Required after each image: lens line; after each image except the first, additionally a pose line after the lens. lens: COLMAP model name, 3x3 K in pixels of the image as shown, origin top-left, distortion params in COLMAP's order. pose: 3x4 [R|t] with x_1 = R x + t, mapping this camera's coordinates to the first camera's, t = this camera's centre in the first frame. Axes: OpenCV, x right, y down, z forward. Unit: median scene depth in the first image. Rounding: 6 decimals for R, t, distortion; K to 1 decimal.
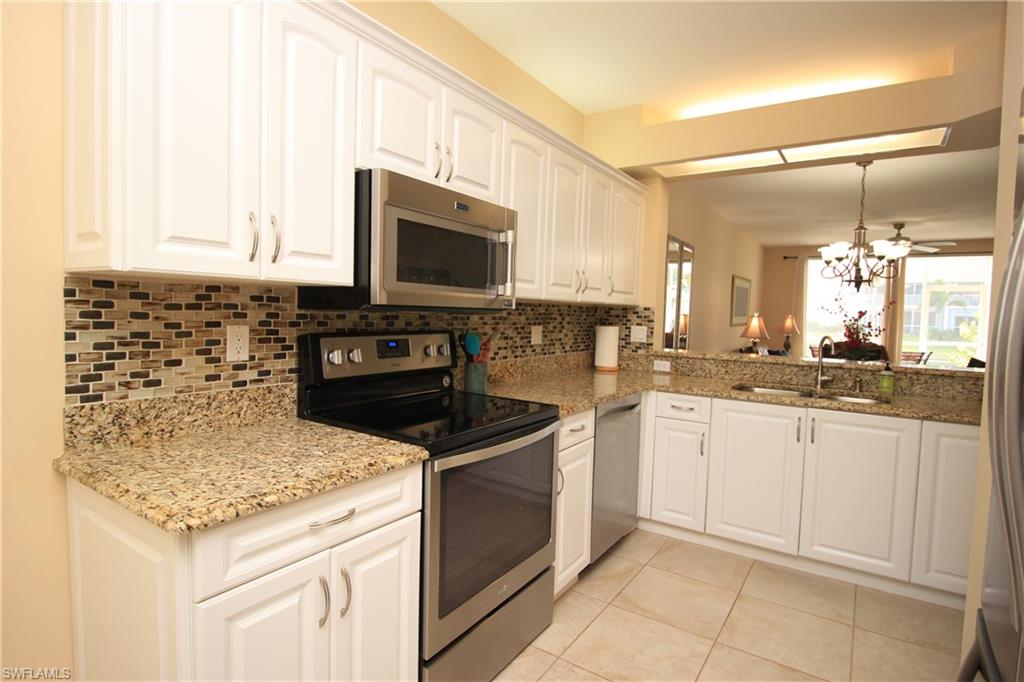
lens RADIAL K [[523.2, 0, 523.6], [0, 523.2, 339.2], [0, 0, 1]] dist [-0.001643, -0.000666]
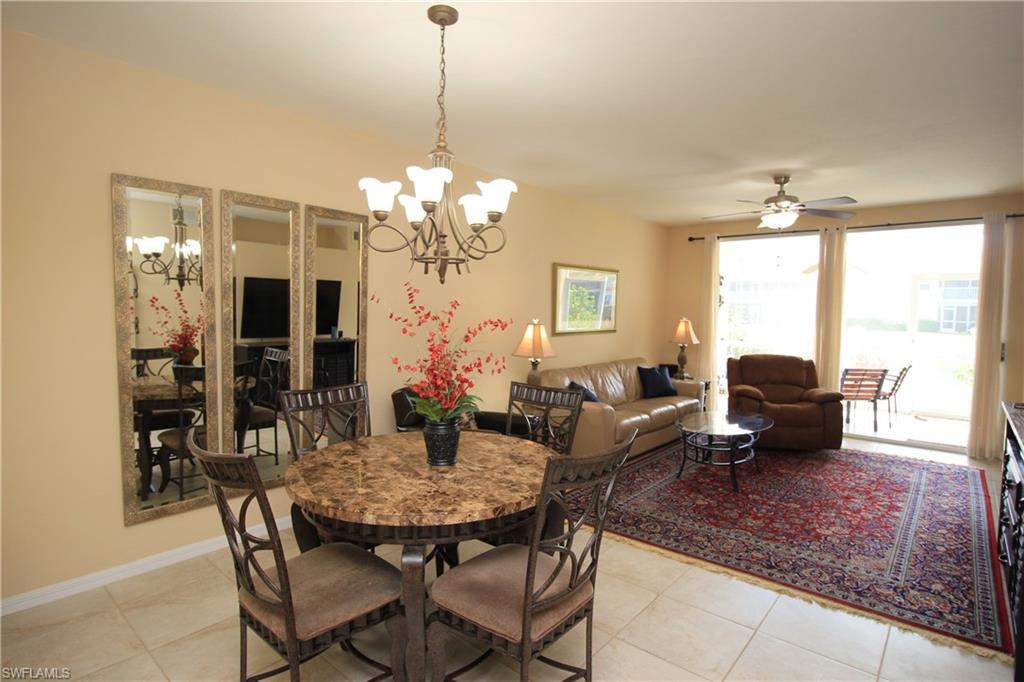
lens RADIAL K [[524.7, 0, 512.0], [0, 524.7, 341.0], [0, 0, 1]] dist [0.003874, -0.013104]
pose [[0.990728, -0.003254, -0.135823, 1.069974], [0.003960, 0.999980, 0.004928, -0.052656], [0.135804, -0.005420, 0.990721, 0.713748]]
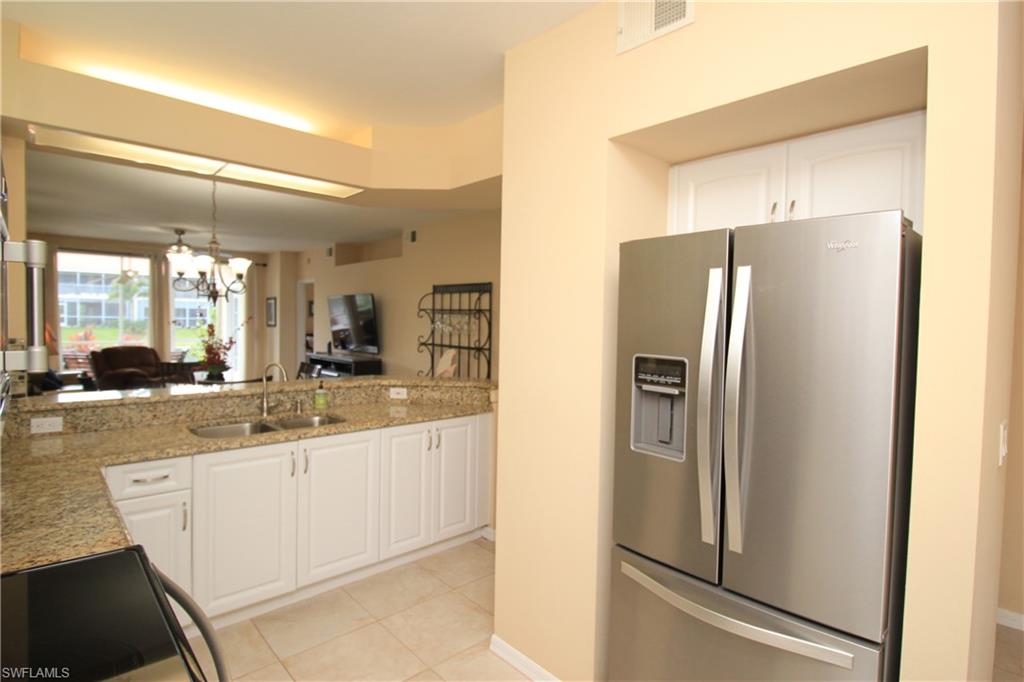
lens RADIAL K [[524.7, 0, 512.0], [0, 524.7, 341.0], [0, 0, 1]] dist [0.003874, -0.013104]
pose [[0.248825, -0.061746, 0.966578, -0.257922], [0.038540, 0.997807, 0.053819, -0.079006], [-0.967781, 0.023861, 0.250659, 0.285904]]
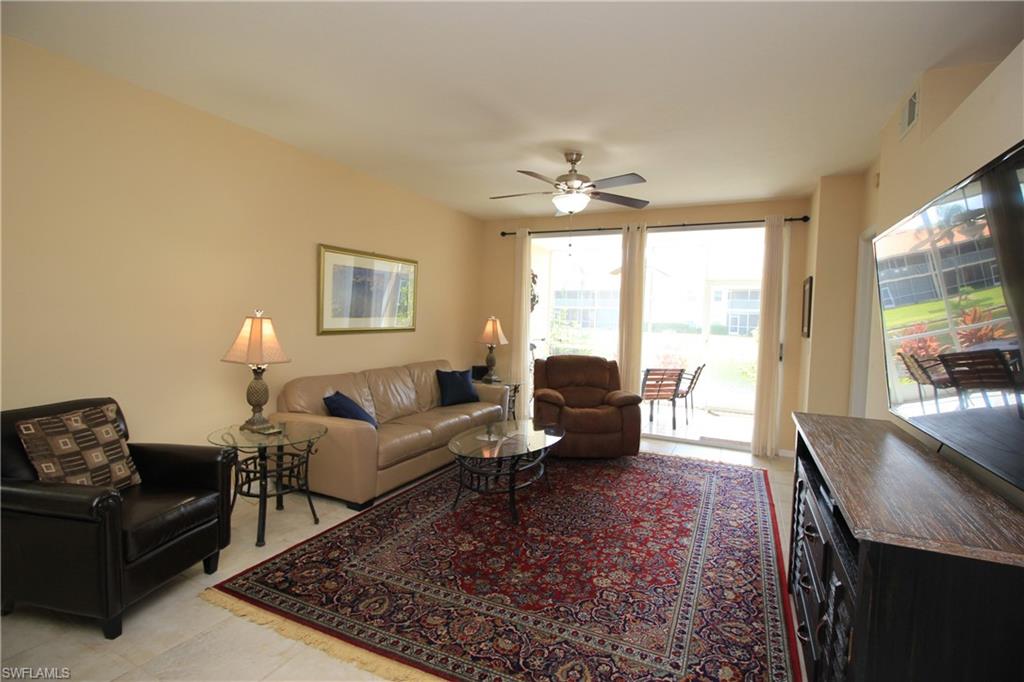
lens RADIAL K [[479.2, 0, 512.0], [0, 479.2, 341.0], [0, 0, 1]] dist [-0.000183, -0.012901]
pose [[0.992214, -0.004119, 0.124480, 1.317660], [0.003784, 0.999989, 0.002925, -0.045699], [-0.124491, -0.002431, 0.992218, 1.114444]]
